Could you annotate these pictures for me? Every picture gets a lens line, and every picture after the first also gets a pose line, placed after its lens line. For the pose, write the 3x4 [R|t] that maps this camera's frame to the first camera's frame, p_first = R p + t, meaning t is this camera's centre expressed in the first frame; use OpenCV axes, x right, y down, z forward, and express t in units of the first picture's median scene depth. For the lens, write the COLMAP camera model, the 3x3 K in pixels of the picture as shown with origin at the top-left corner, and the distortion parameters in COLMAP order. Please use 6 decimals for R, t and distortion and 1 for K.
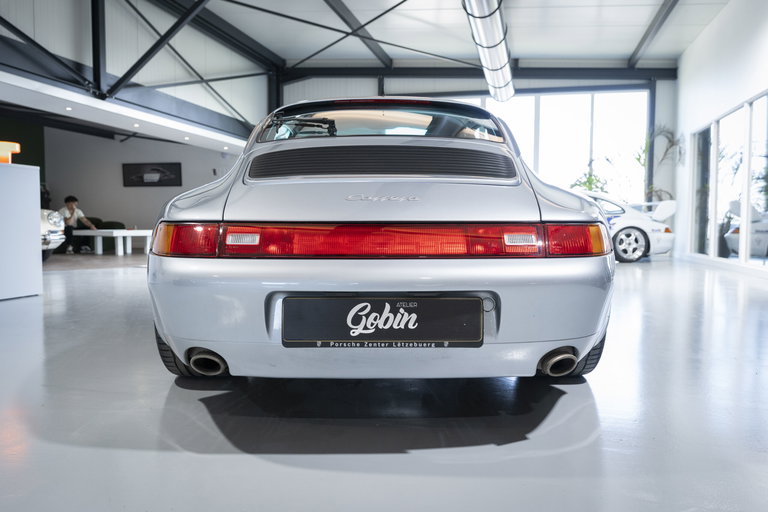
lens RADIAL K [[617.1, 0, 388.9], [0, 617.1, 255.0], [0, 0, 1]] dist [-0.003963, -0.006639]
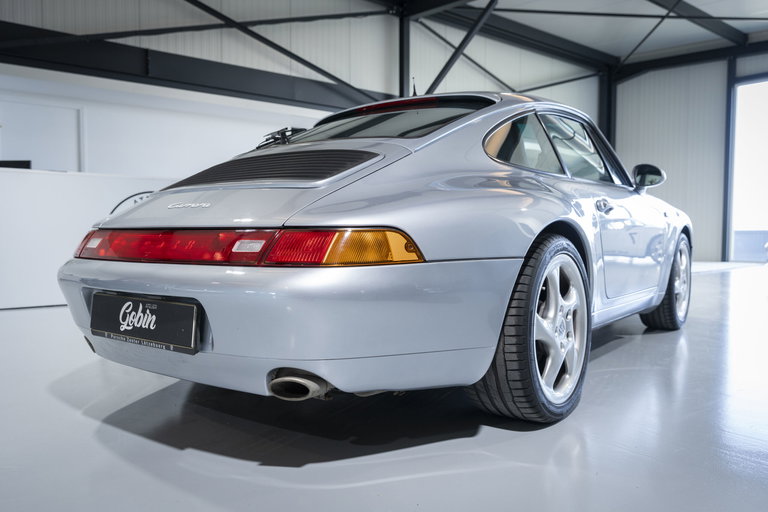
lens RADIAL K [[604.5, 0, 384.0], [0, 604.5, 256.0], [0, 0, 1]] dist [-0.003192, 0.002811]
pose [[0.796960, 0.023318, -0.603582, 0.155109], [-0.028243, 0.999600, 0.001326, -0.002892], [0.603372, 0.015990, 0.797300, 0.066342]]
